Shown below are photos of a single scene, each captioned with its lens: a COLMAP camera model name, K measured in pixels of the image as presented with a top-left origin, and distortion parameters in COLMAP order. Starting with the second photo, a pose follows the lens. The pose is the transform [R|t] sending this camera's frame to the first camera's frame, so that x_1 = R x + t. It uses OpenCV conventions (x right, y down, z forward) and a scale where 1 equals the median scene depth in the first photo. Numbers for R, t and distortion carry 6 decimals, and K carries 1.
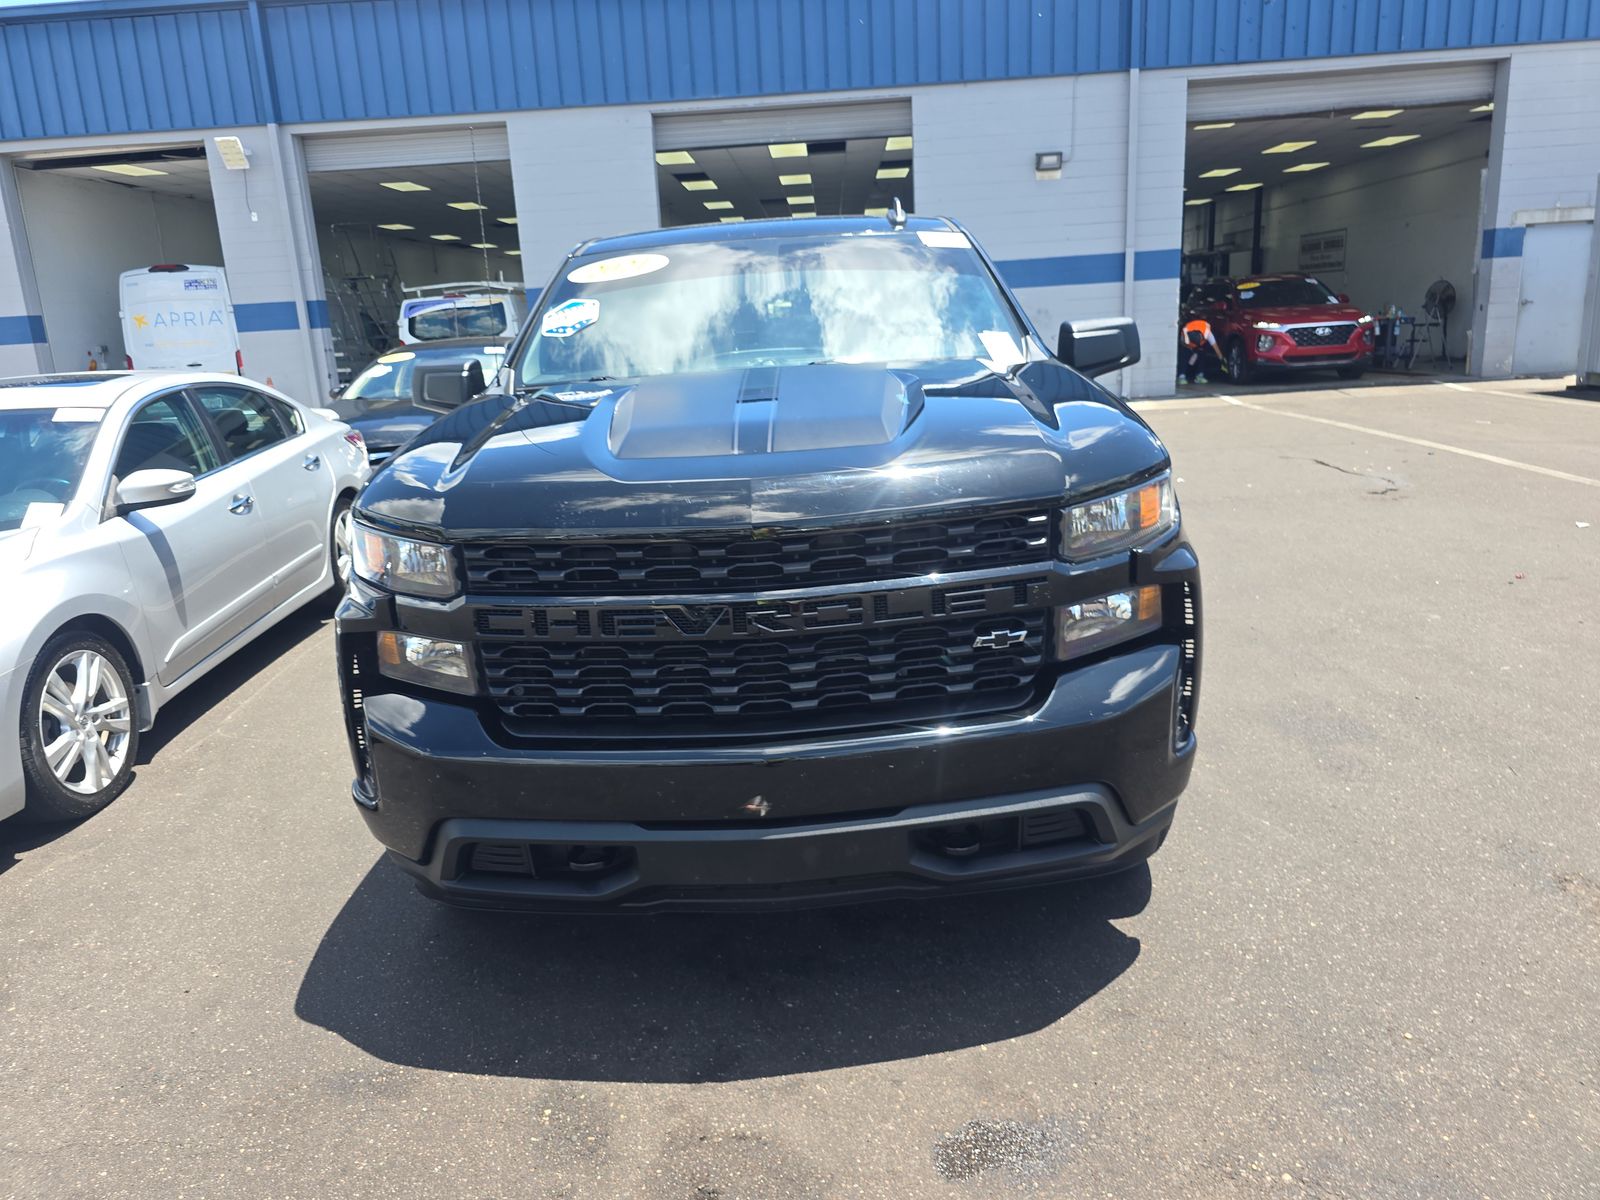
lens RADIAL K [[1082.5, 0, 806.2], [0, 1082.5, 600.0], [0, 0, 1]] dist [0.020442, -0.022457]
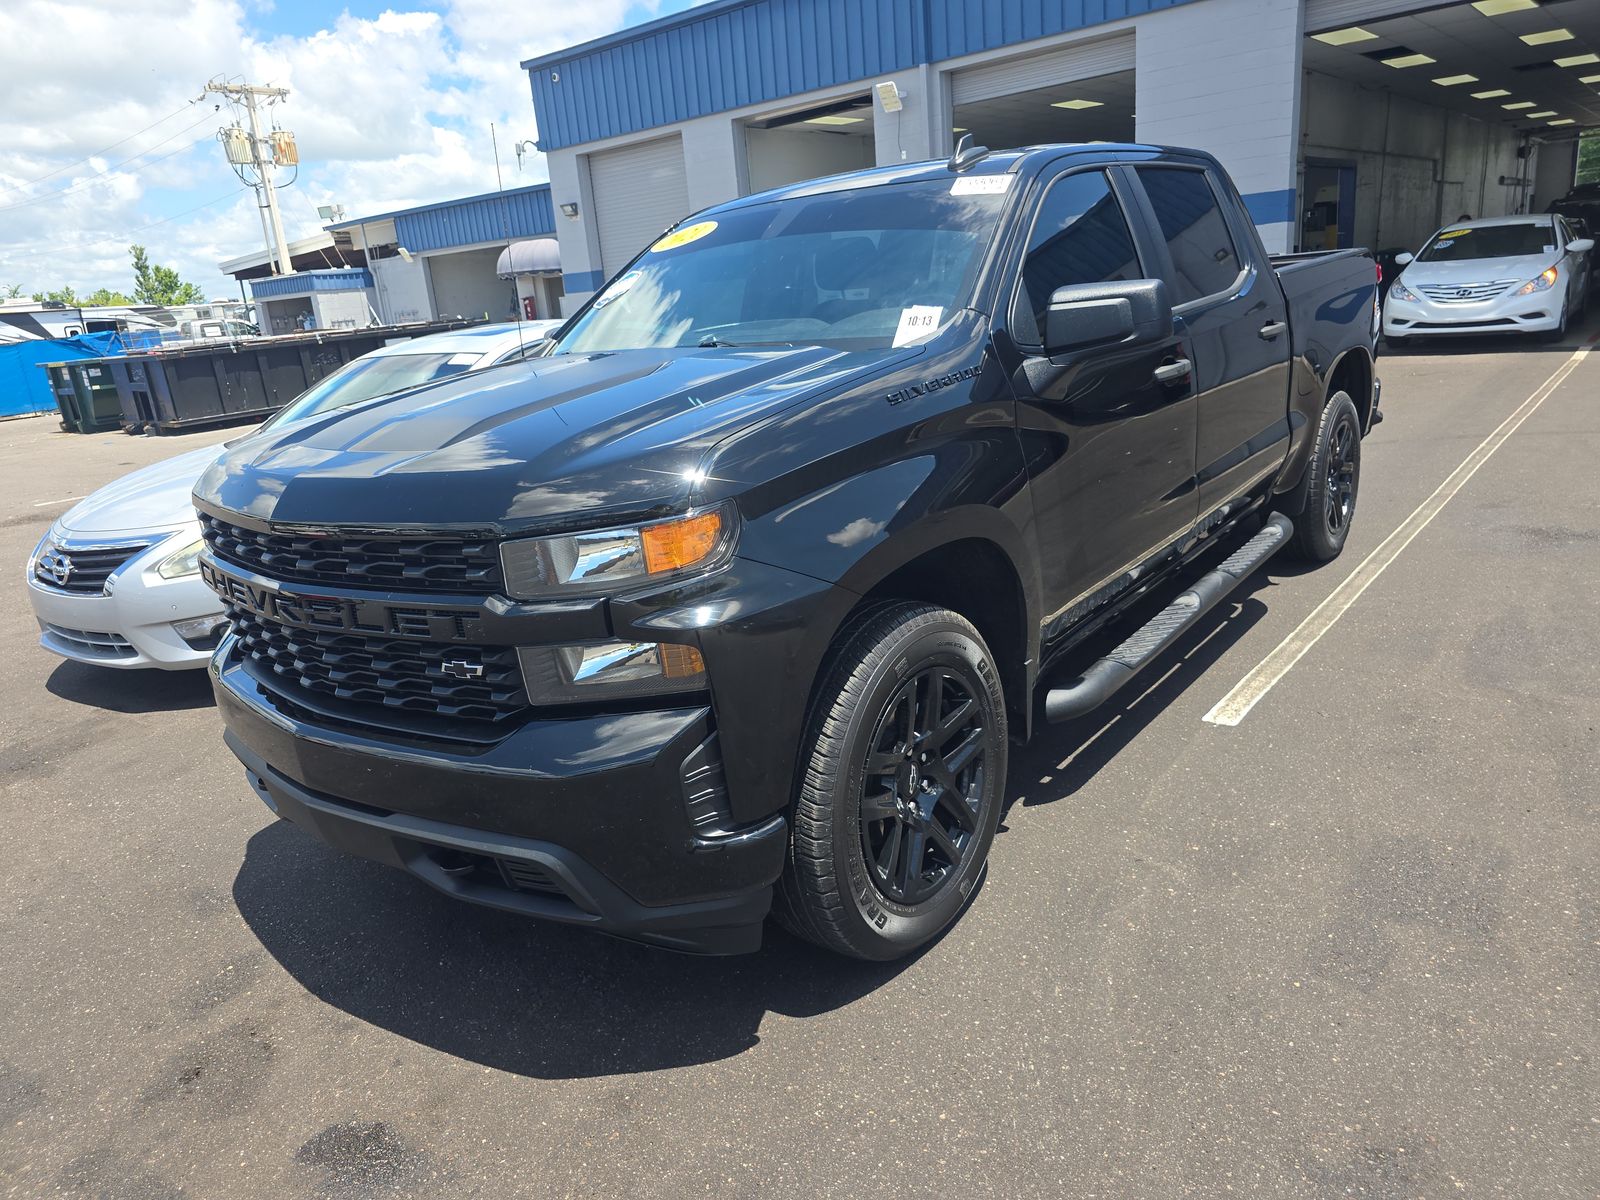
lens RADIAL K [[1082.5, 0, 800.2], [0, 1082.5, 599.6], [0, 0, 1]] dist [0.020442, -0.022457]
pose [[0.783329, 0.159825, -0.600709, 0.143991], [-0.113209, 0.986899, 0.114949, -0.024779], [0.611211, -0.022037, 0.791161, 0.062898]]
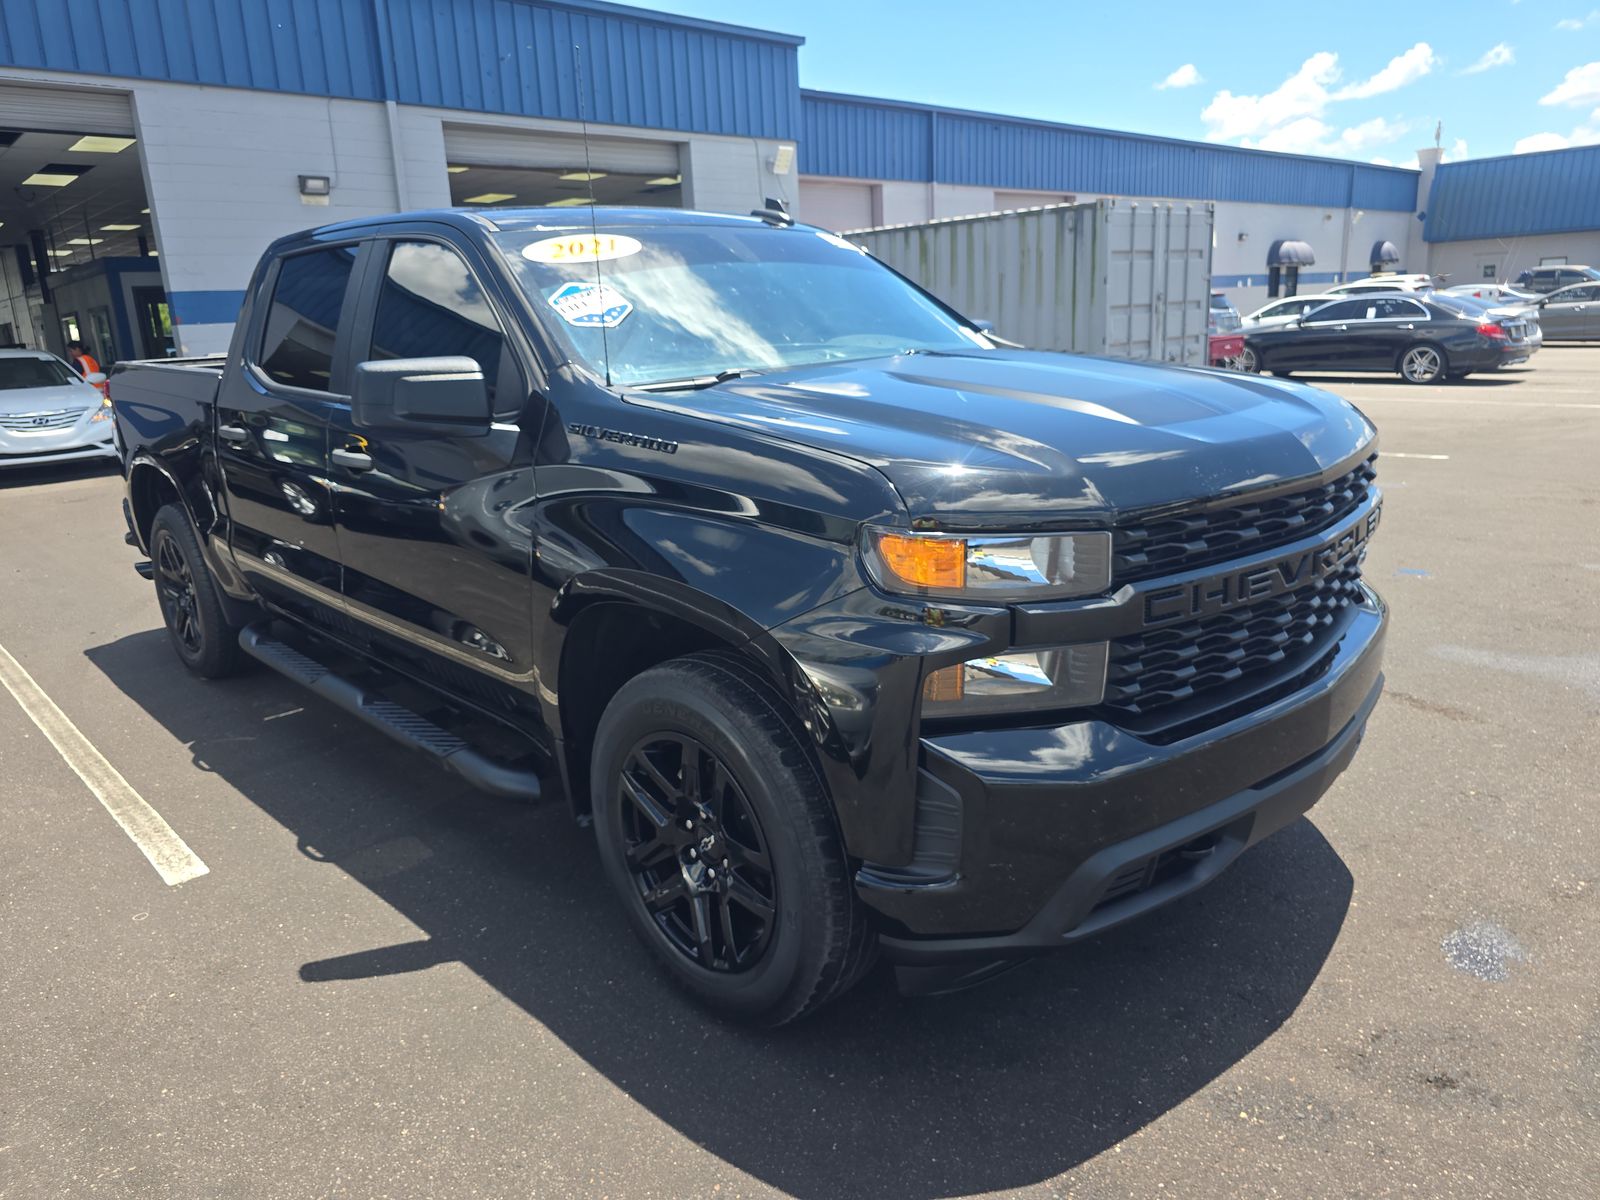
lens RADIAL K [[1082.5, 0, 803.9], [0, 1082.5, 596.6], [0, 0, 1]] dist [0.020442, -0.022457]
pose [[0.716317, -0.150215, 0.681414, -0.162972], [0.180226, 0.983246, 0.027295, -0.009698], [-0.674098, 0.103257, 0.731389, 0.078349]]
